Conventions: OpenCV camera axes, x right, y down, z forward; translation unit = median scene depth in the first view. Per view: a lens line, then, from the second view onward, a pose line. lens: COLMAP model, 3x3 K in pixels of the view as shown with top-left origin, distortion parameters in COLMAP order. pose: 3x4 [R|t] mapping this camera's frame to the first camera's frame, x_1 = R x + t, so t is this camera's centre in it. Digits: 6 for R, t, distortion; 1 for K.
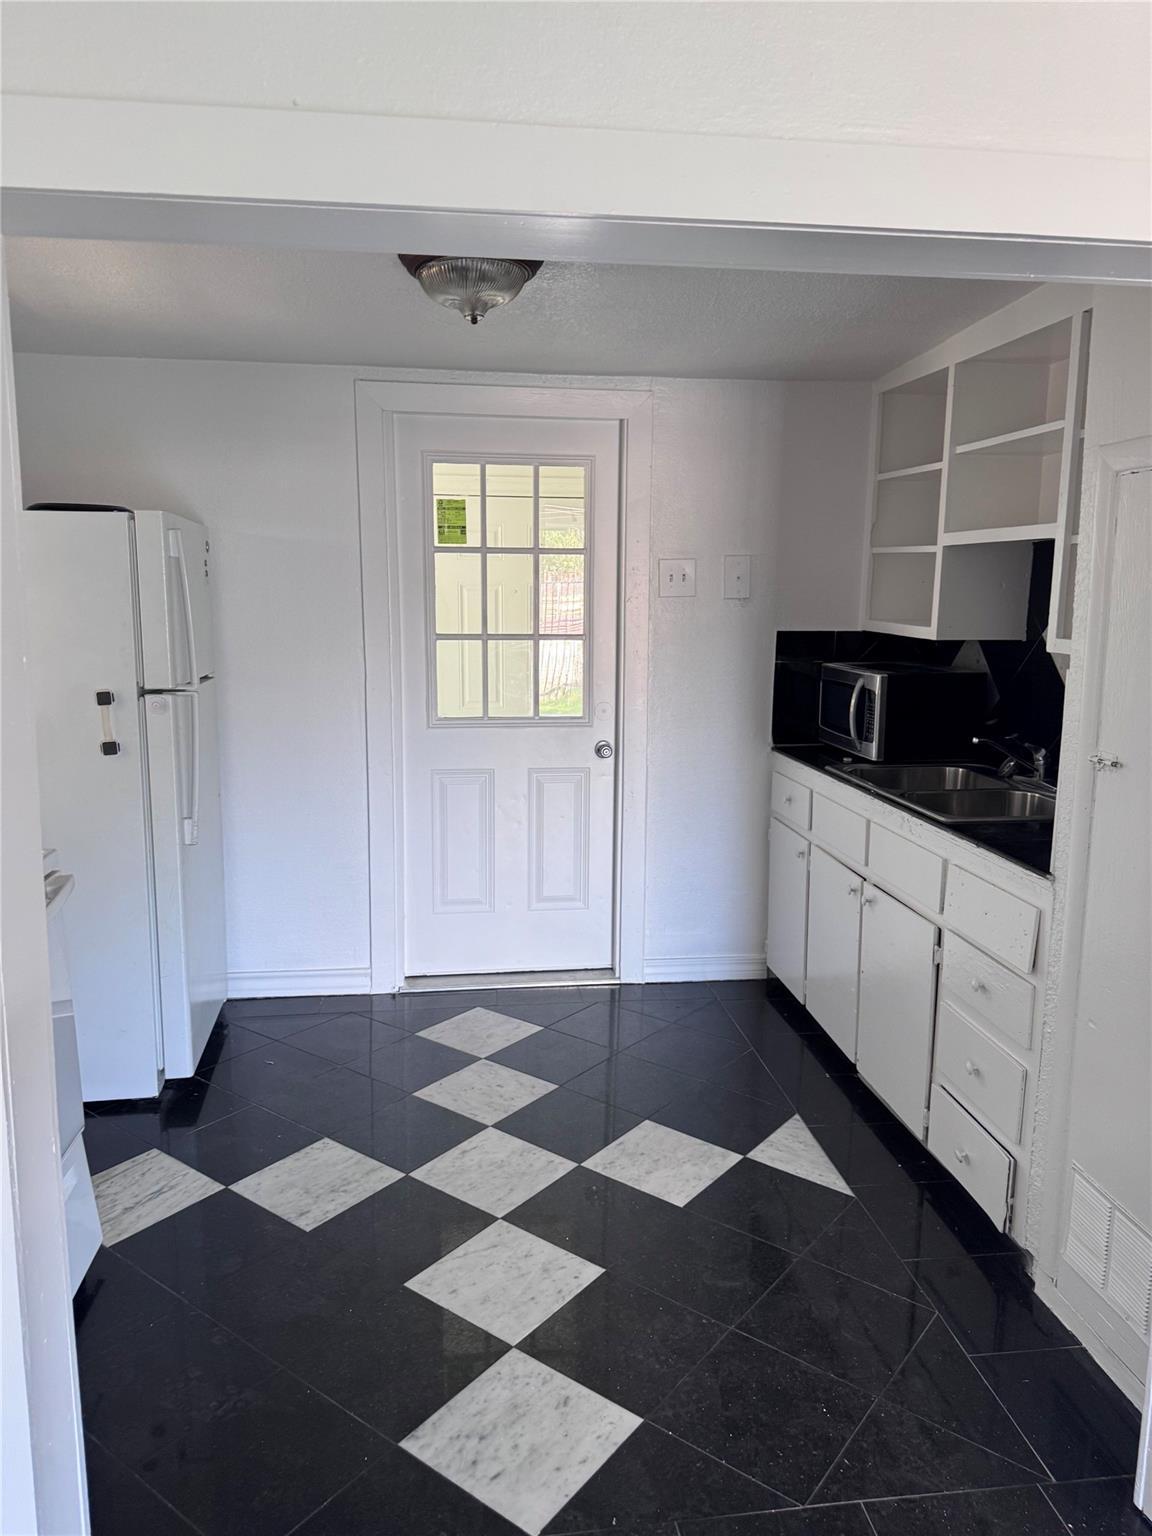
lens RADIAL K [[1068.5, 0, 575.0], [0, 1068.5, 761.7], [0, 0, 1]] dist [0.192661, -0.326813]
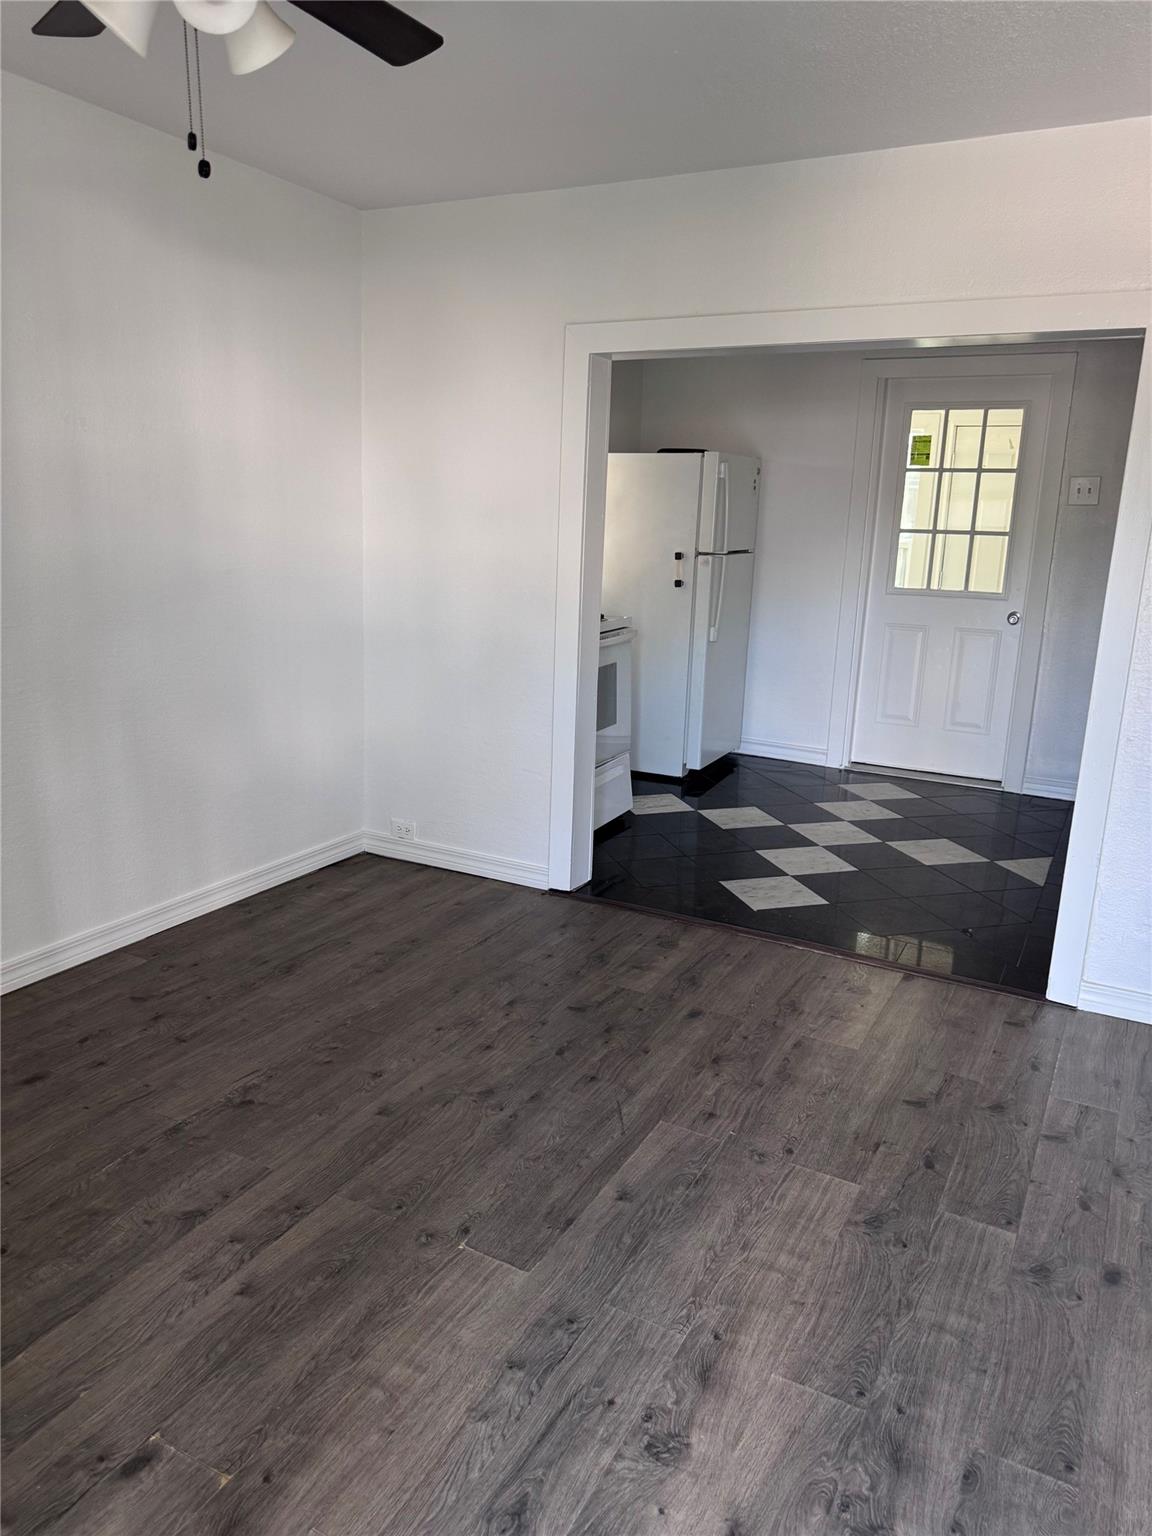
lens RADIAL K [[1086.4, 0, 575.2], [0, 1086.4, 776.3], [0, 0, 1]] dist [0.000421, -0.026470]
pose [[0.814178, 0.151254, -0.560567, 0.455628], [-0.103887, 0.987842, 0.115656, 0.102671], [0.571245, -0.035929, 0.819993, -0.548295]]
